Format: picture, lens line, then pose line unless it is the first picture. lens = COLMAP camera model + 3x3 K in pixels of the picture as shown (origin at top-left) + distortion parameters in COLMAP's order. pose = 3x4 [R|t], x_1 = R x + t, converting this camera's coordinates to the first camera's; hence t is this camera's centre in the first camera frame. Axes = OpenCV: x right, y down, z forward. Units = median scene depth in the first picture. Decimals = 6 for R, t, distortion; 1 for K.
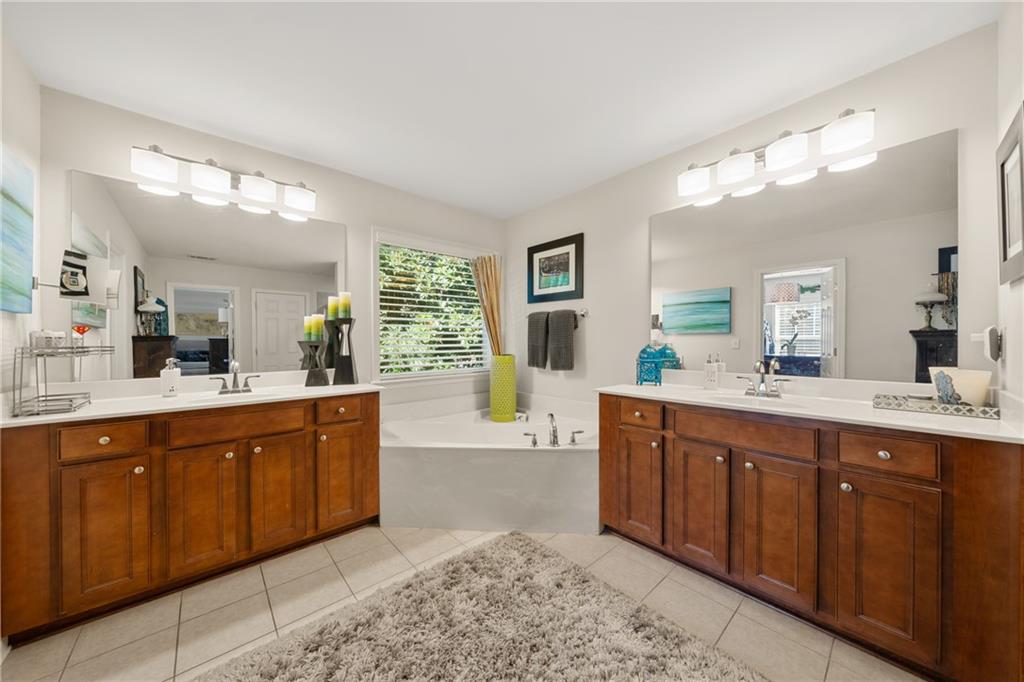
lens RADIAL K [[349.6, 0, 506.3], [0, 349.6, 348.2], [0, 0, 1]] dist [-0.004750, -0.000102]
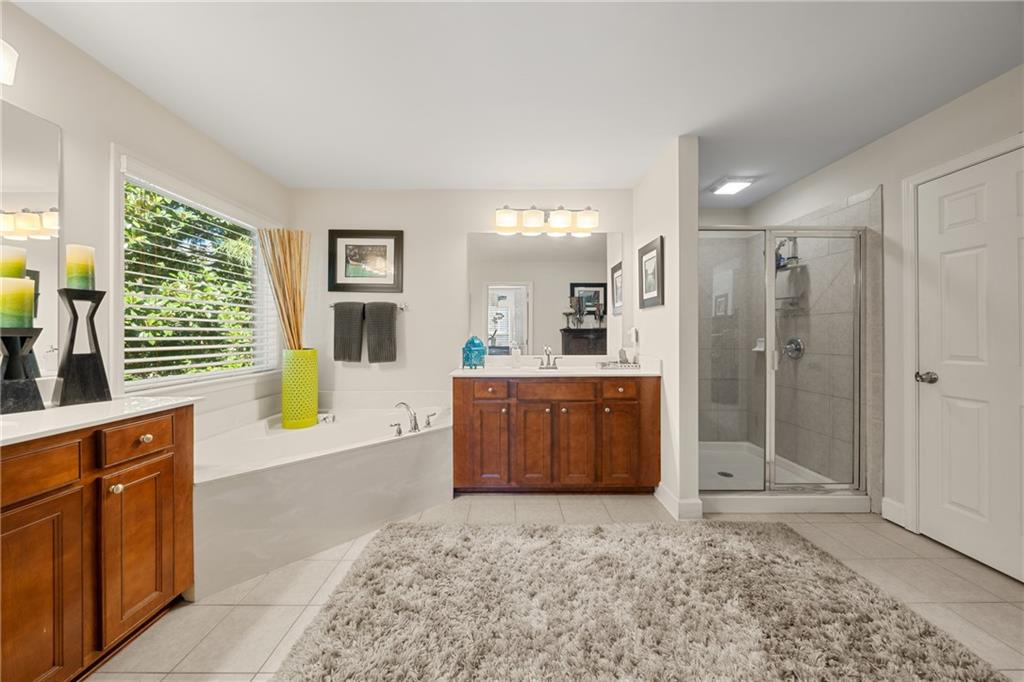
lens RADIAL K [[349.6, 0, 511.5], [0, 349.6, 341.2], [0, 0, 1]] dist [-0.004750, -0.000102]
pose [[0.654199, -0.007915, 0.756281, -0.501430], [0.010720, 0.999942, 0.001192, 0.007602], [-0.756246, 0.007327, 0.654246, 0.085904]]
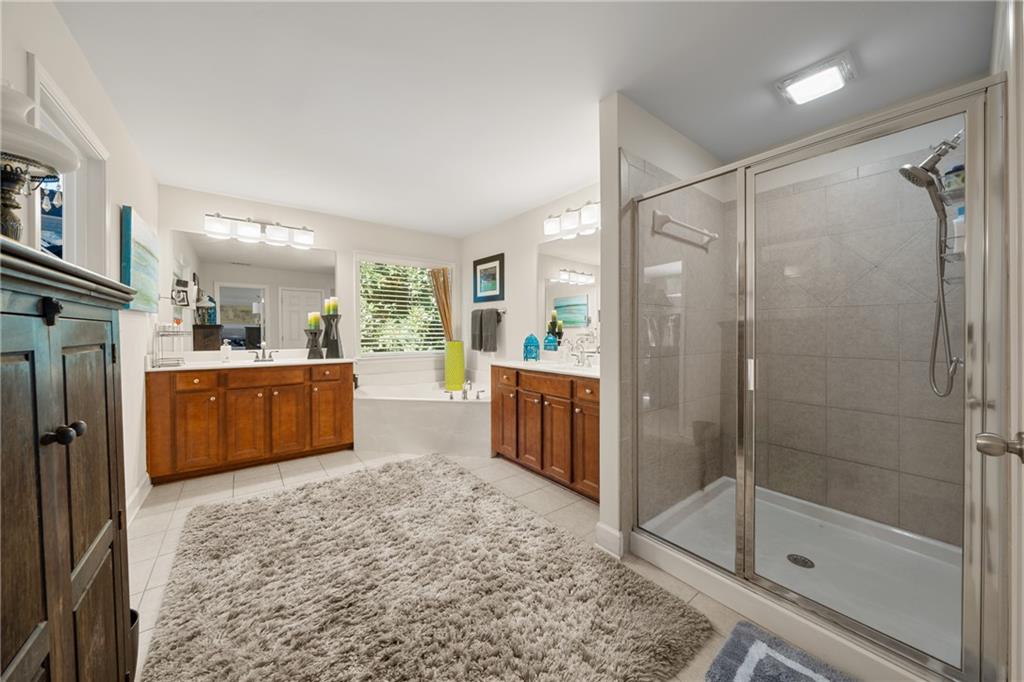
lens RADIAL K [[349.6, 0, 506.1], [0, 349.6, 344.2], [0, 0, 1]] dist [-0.004750, -0.000102]
pose [[0.998080, 0.010534, -0.061028, 0.433027], [-0.009520, 0.999812, 0.016888, 0.010940], [0.061194, -0.016275, 0.997993, -0.532069]]
